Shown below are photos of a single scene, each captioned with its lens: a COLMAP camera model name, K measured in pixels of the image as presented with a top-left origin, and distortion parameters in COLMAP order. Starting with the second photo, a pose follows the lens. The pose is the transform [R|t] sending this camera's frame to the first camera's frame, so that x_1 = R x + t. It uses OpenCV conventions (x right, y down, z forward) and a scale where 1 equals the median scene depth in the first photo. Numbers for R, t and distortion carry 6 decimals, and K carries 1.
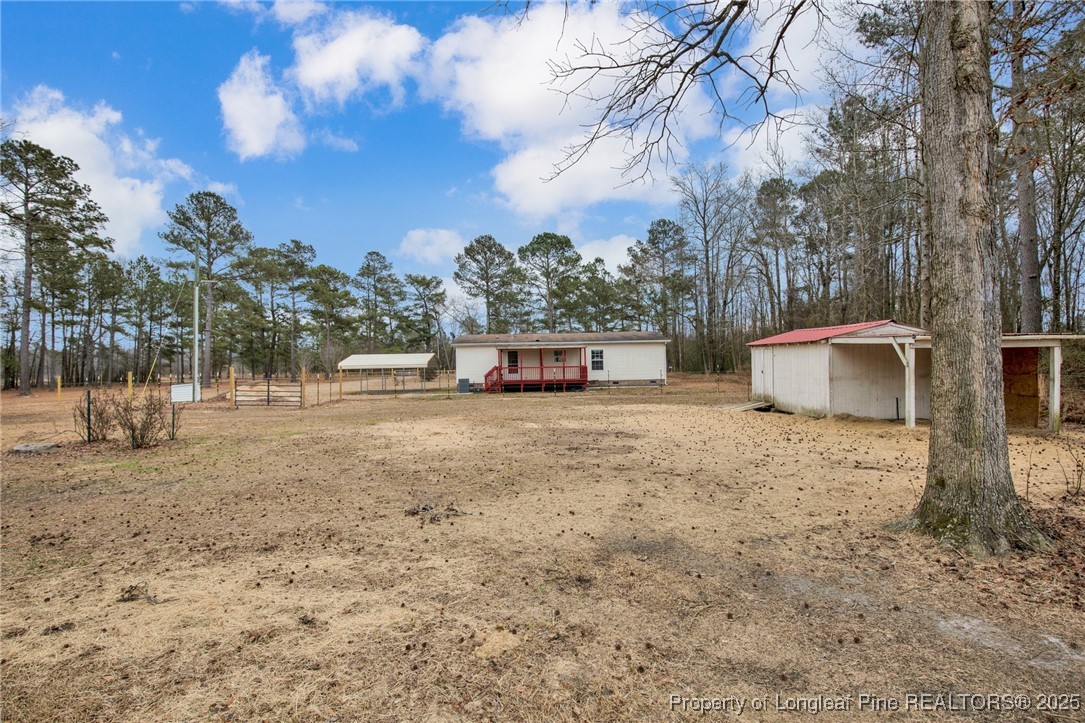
lens RADIAL K [[513.9, 0, 544.9], [0, 513.9, 367.3], [0, 0, 1]] dist [-0.013229, 0.000044]
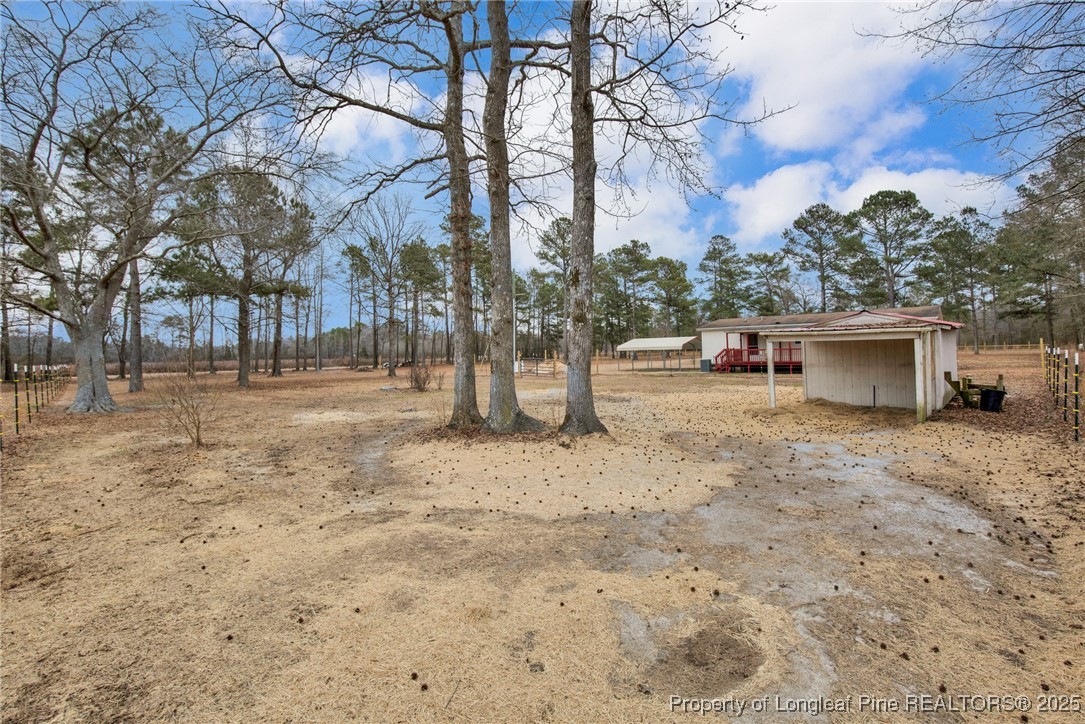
lens RADIAL K [[513.9, 0, 537.9], [0, 513.9, 358.9], [0, 0, 1]] dist [-0.013229, 0.000044]
pose [[0.742404, 0.007738, -0.669908, 0.145095], [0.010309, 0.999683, 0.022972, -0.004027], [0.669873, -0.023960, 0.742089, -0.035795]]
